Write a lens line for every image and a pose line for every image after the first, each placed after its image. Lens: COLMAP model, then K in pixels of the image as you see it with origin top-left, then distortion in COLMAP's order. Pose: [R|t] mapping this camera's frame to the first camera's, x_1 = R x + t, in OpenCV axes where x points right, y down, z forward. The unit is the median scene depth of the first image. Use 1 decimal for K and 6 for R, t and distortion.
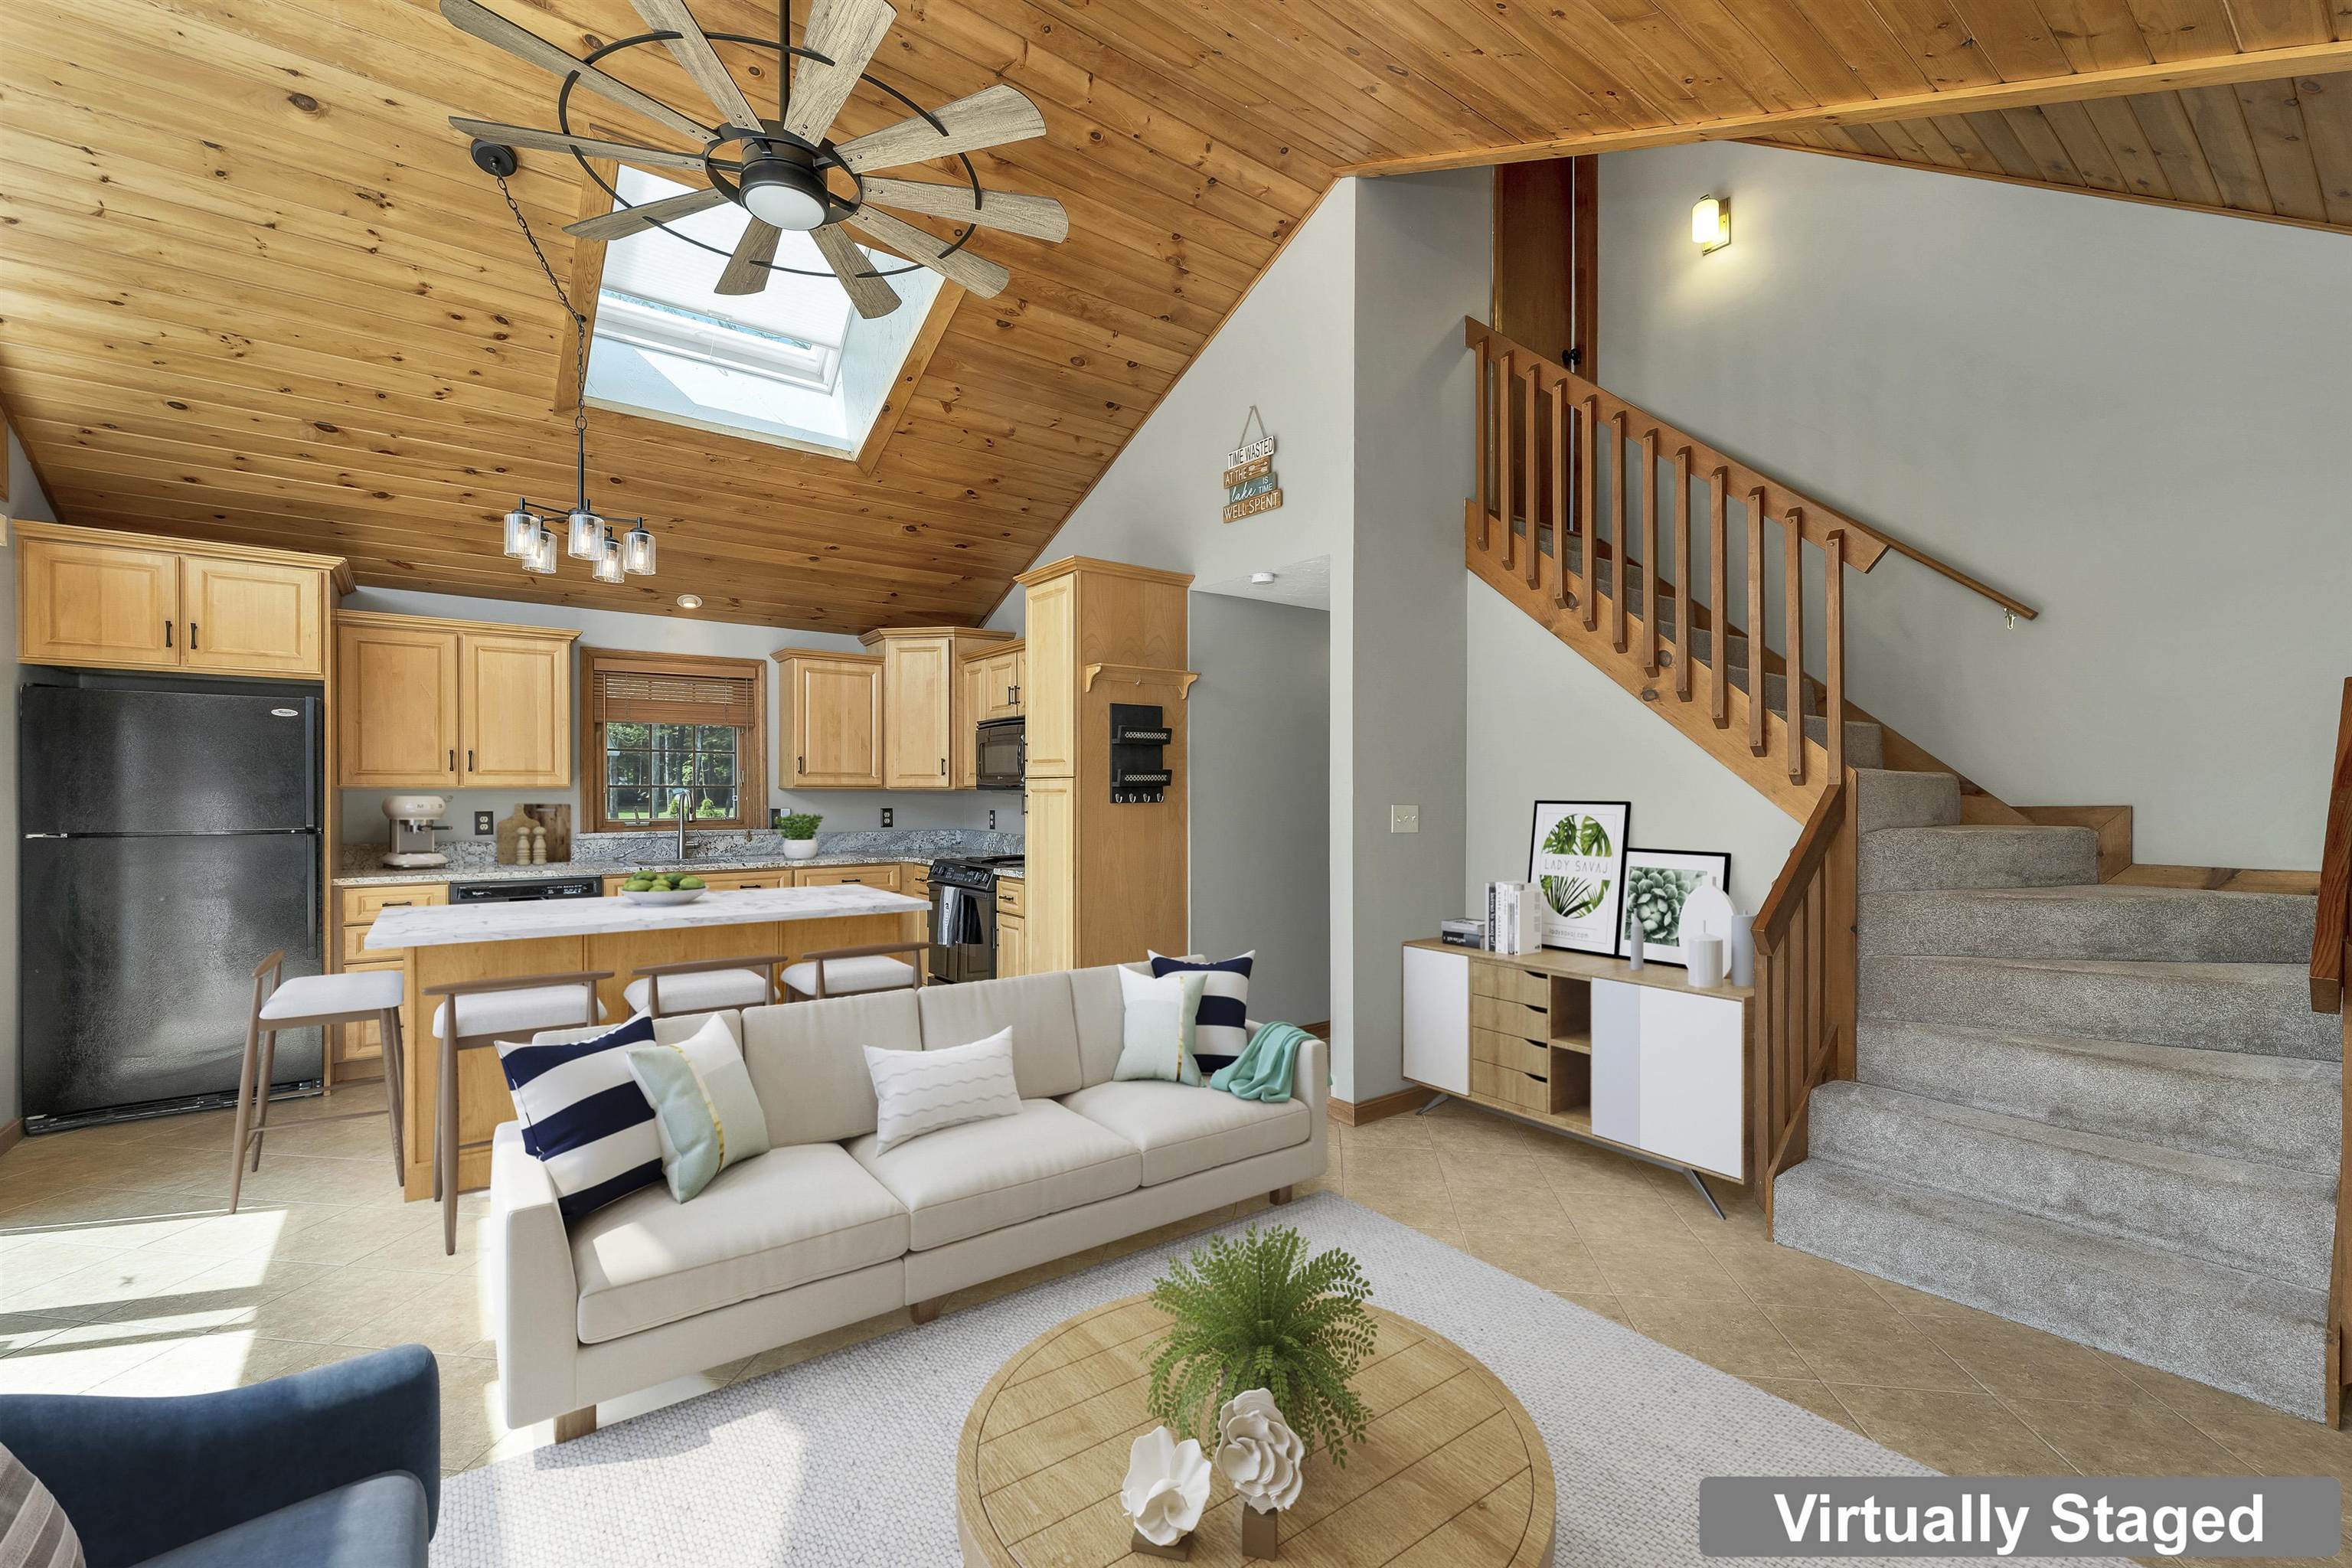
lens RADIAL K [[970.6, 0, 1177.3], [0, 970.6, 786.1], [0, 0, 1]] dist [0.000967, -0.000219]
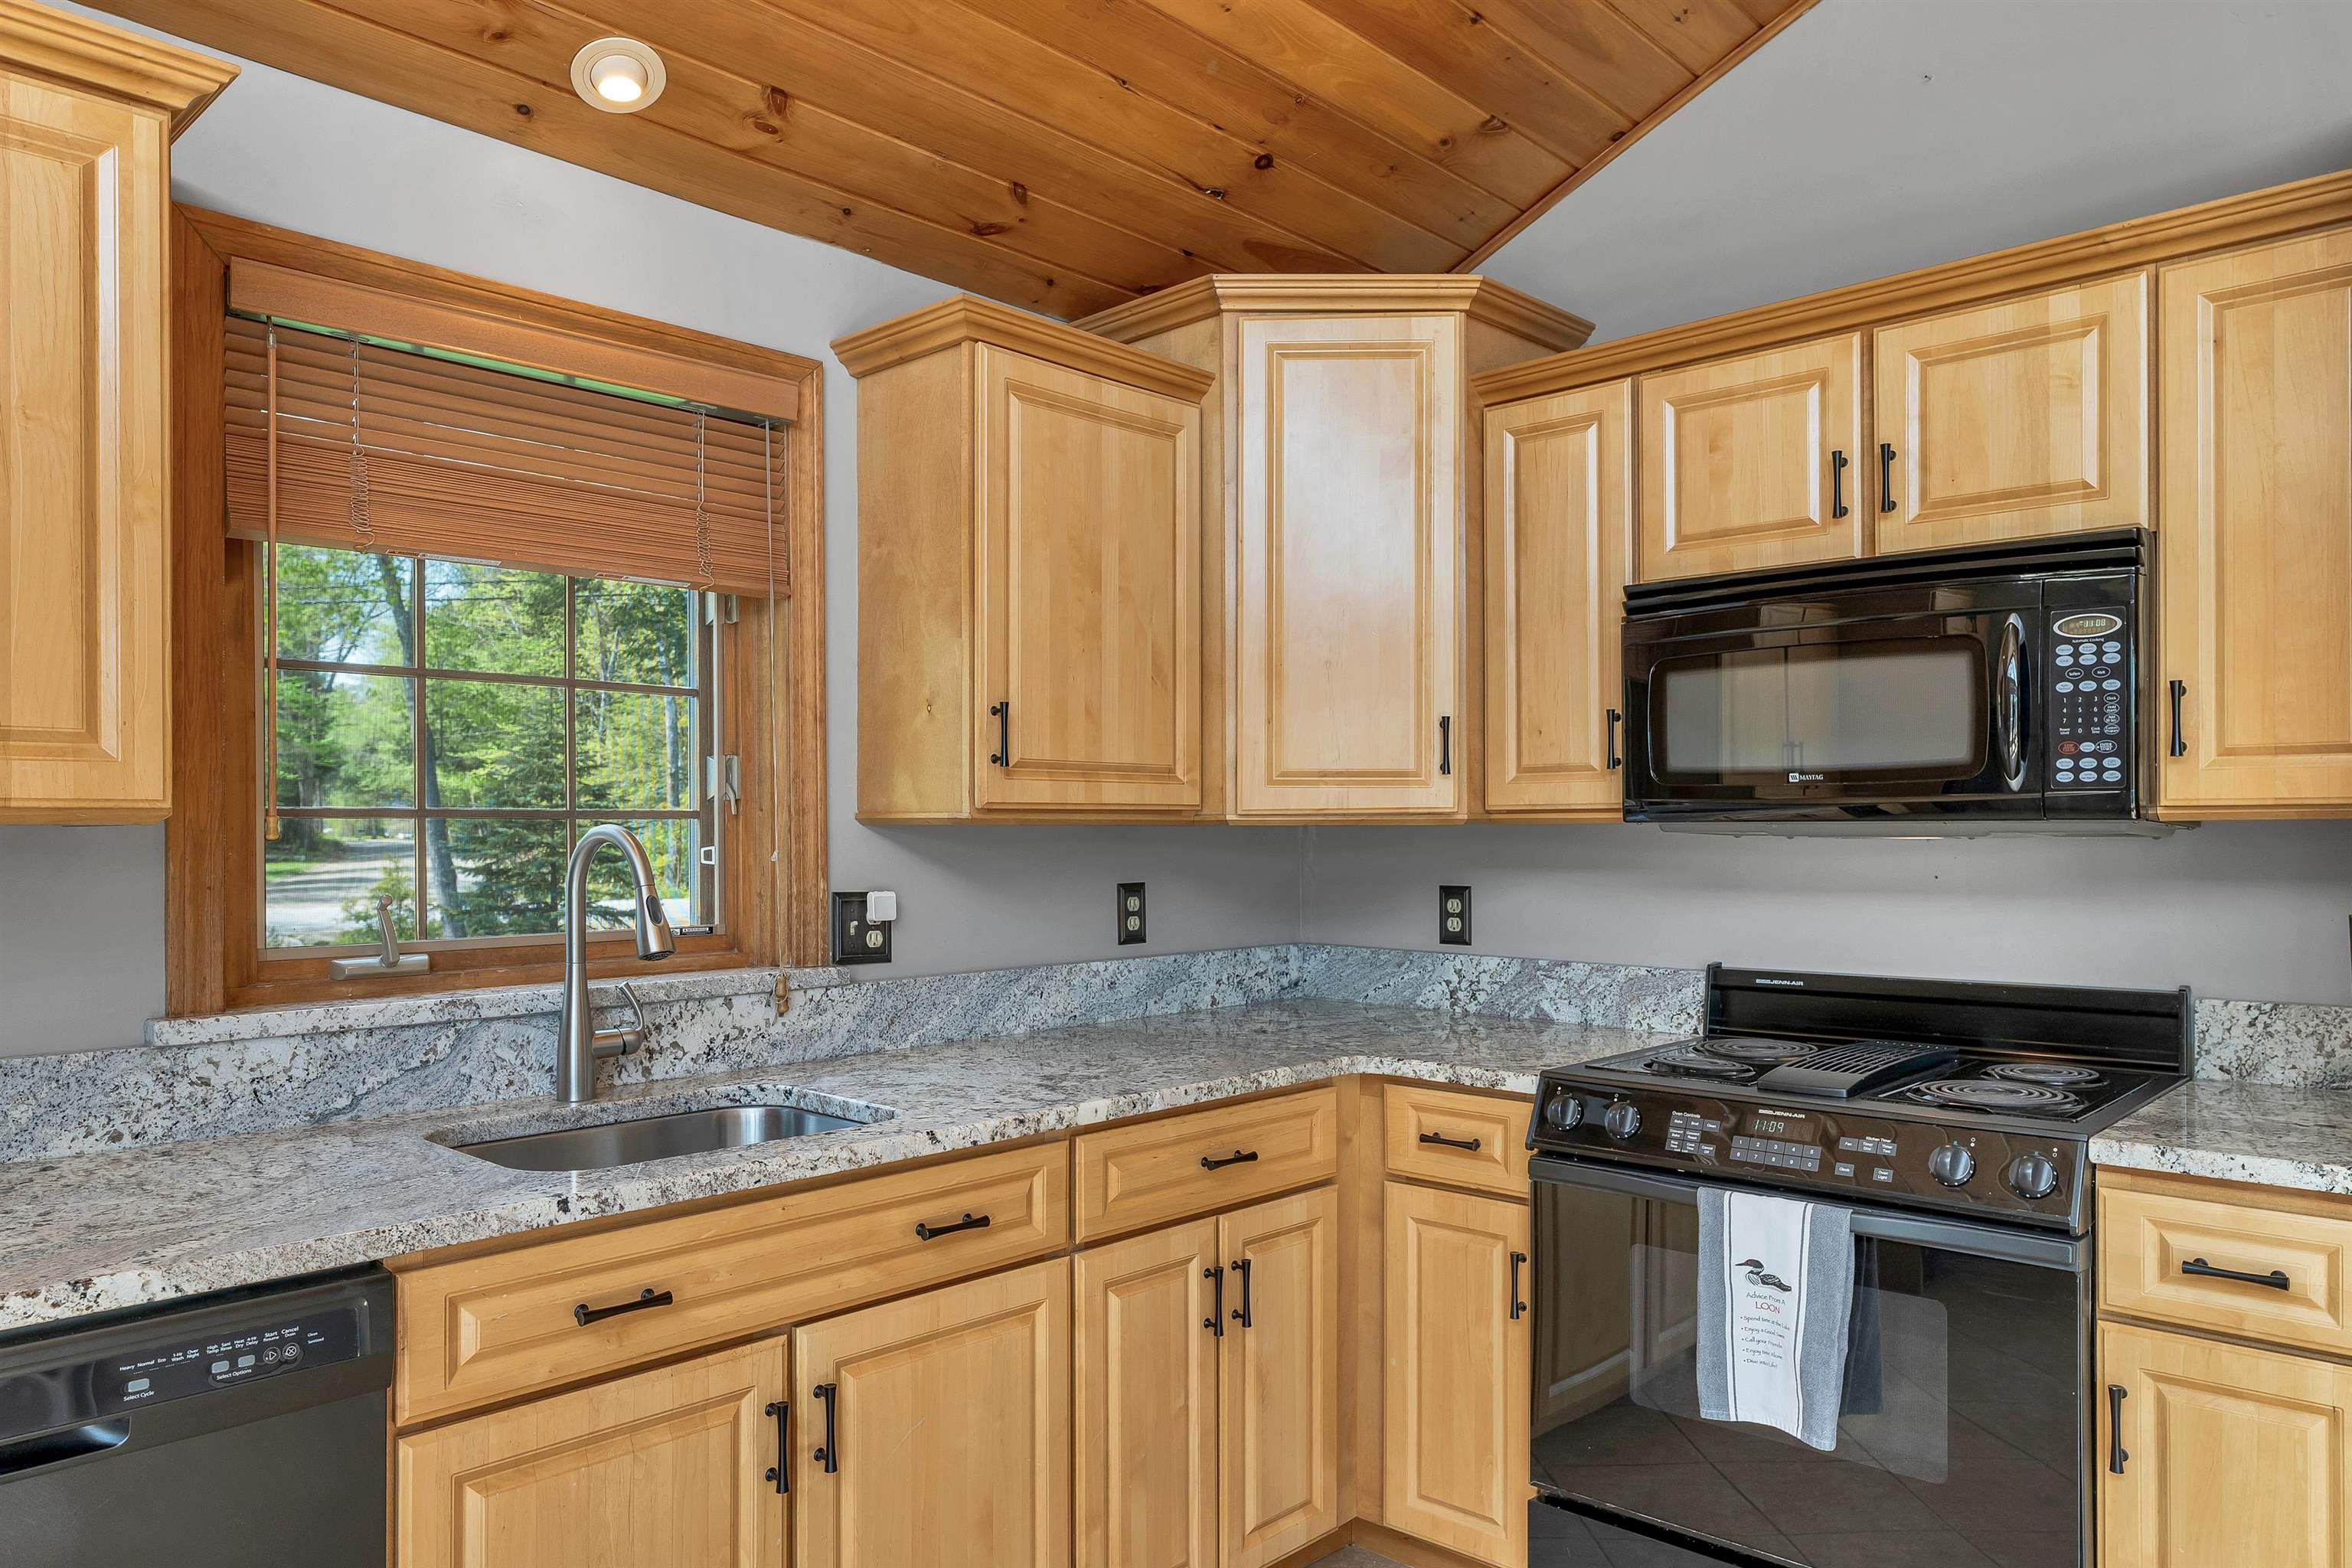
lens RADIAL K [[1573.8, 0, 1173.5], [0, 1573.8, 810.2], [0, 0, 1]] dist [0.001679, 0.001026]
pose [[0.984218, -0.000980, 0.176956, -0.408510], [0.002217, 0.999974, -0.006797, 0.003001], [-0.176945, 0.007082, 0.984195, 0.542133]]
